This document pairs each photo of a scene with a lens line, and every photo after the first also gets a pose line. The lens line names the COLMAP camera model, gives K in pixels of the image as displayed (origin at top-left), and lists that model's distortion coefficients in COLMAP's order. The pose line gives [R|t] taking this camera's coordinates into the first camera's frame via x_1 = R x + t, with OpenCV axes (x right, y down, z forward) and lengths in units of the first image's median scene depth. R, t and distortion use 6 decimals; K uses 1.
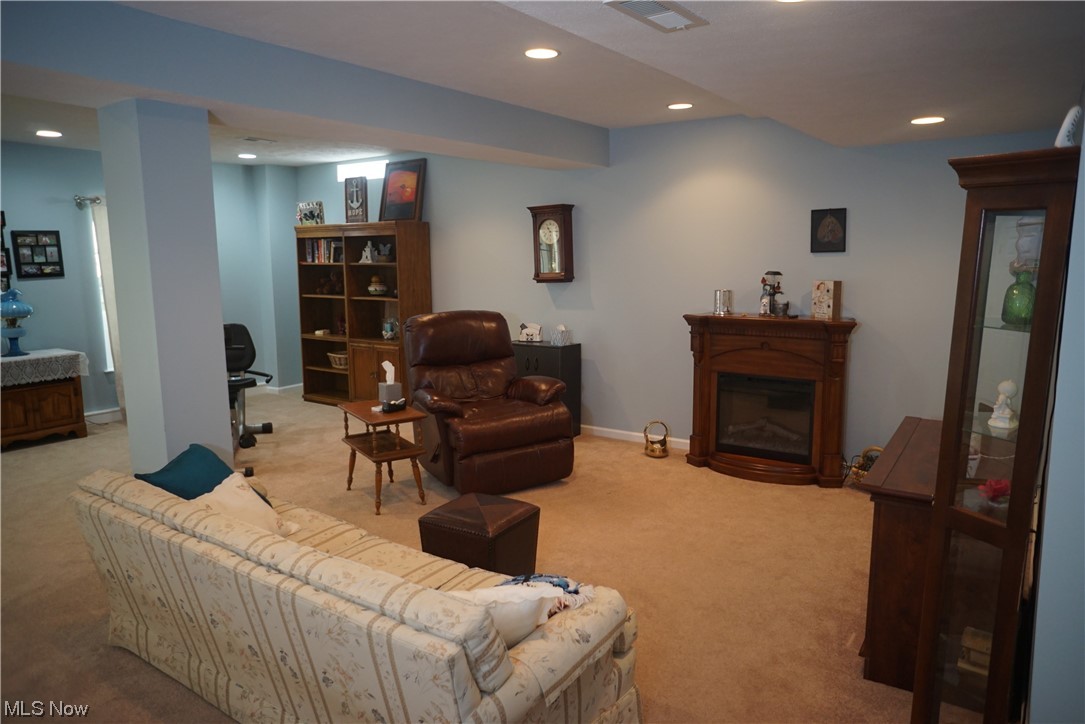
lens RADIAL K [[727.7, 0, 544.3], [0, 727.7, 356.0], [0, 0, 1]] dist [-0.065871, 0.066436]
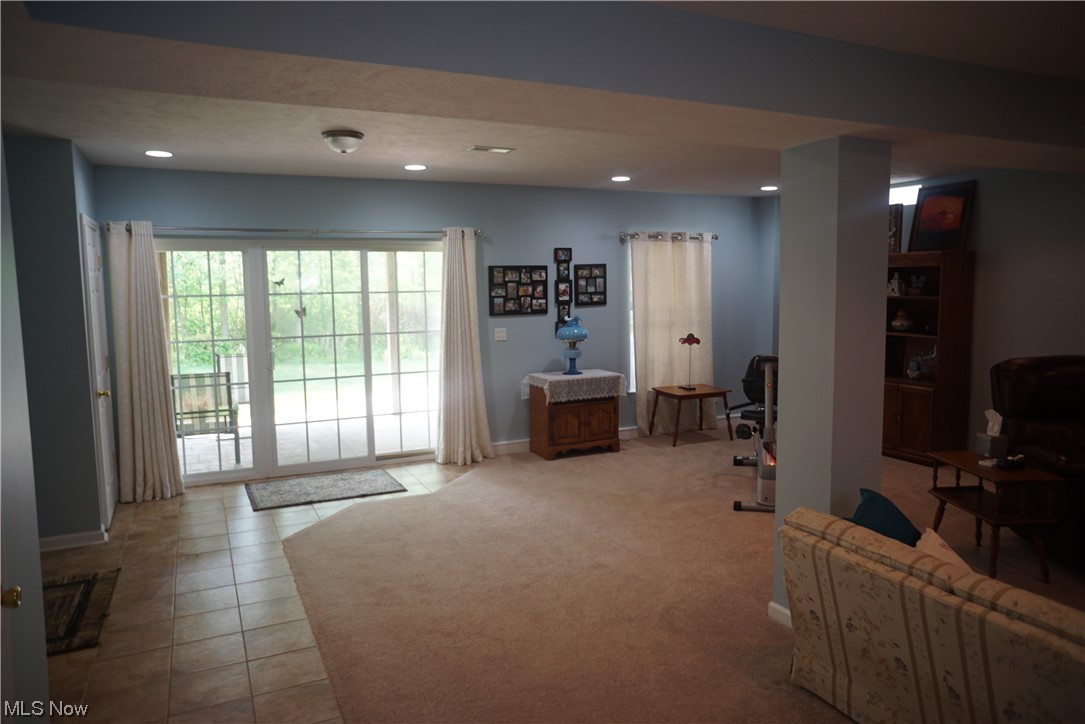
lens RADIAL K [[727.7, 0, 544.3], [0, 727.7, 356.0], [0, 0, 1]] dist [-0.065871, 0.066436]
pose [[0.870761, 0.049193, -0.489239, -0.207287], [-0.066862, 0.997587, -0.018695, -0.004293], [0.487139, 0.048991, 0.871949, -0.028356]]
